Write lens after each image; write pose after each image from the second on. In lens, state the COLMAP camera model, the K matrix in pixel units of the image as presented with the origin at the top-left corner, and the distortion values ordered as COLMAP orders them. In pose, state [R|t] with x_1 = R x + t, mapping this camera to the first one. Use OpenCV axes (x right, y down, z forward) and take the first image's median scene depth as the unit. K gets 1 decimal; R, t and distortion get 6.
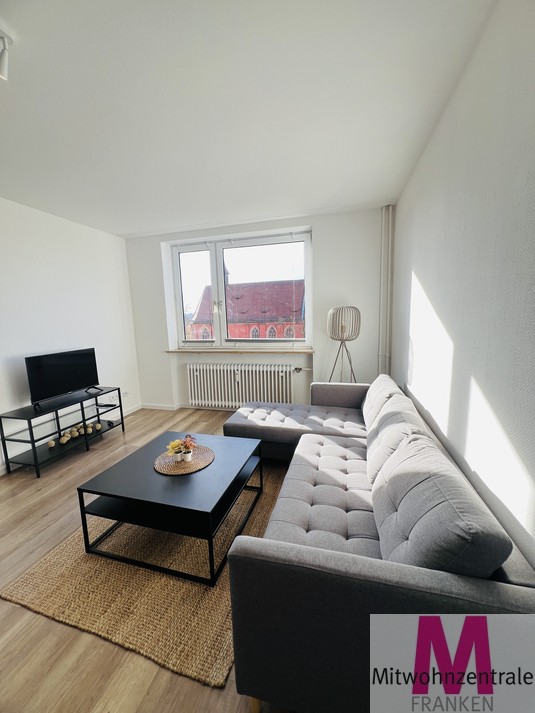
lens RADIAL K [[284.5, 0, 267.5], [0, 284.5, 356.5], [0, 0, 1]] dist [-0.001851, 0.000036]
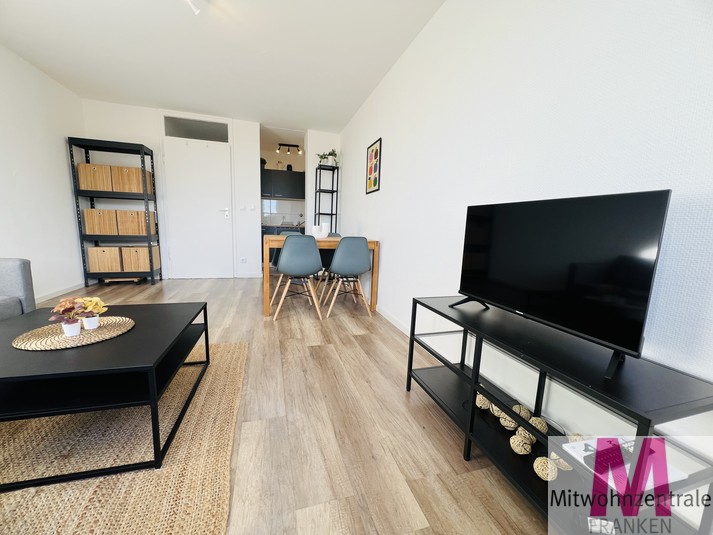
lens RADIAL K [[284.5, 0, 356.5], [0, 284.5, 267.5], [0, 0, 1]] dist [-0.001851, 0.000036]
pose [[-0.849420, 0.077160, -0.522047, -0.314543], [-0.083627, 0.957071, 0.277528, -0.015010], [0.521050, 0.279395, -0.806502, 1.145424]]
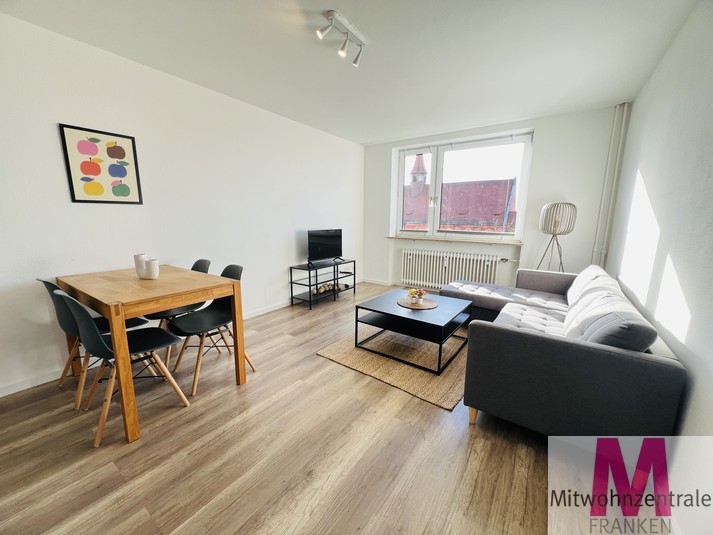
lens RADIAL K [[284.5, 0, 356.5], [0, 284.5, 267.5], [0, 0, 1]] dist [-0.001851, 0.000036]
pose [[0.936887, 0.099699, -0.335115, -0.070057], [-0.087379, 0.994834, 0.051684, 0.082241], [0.338537, -0.019140, 0.940759, -0.289225]]
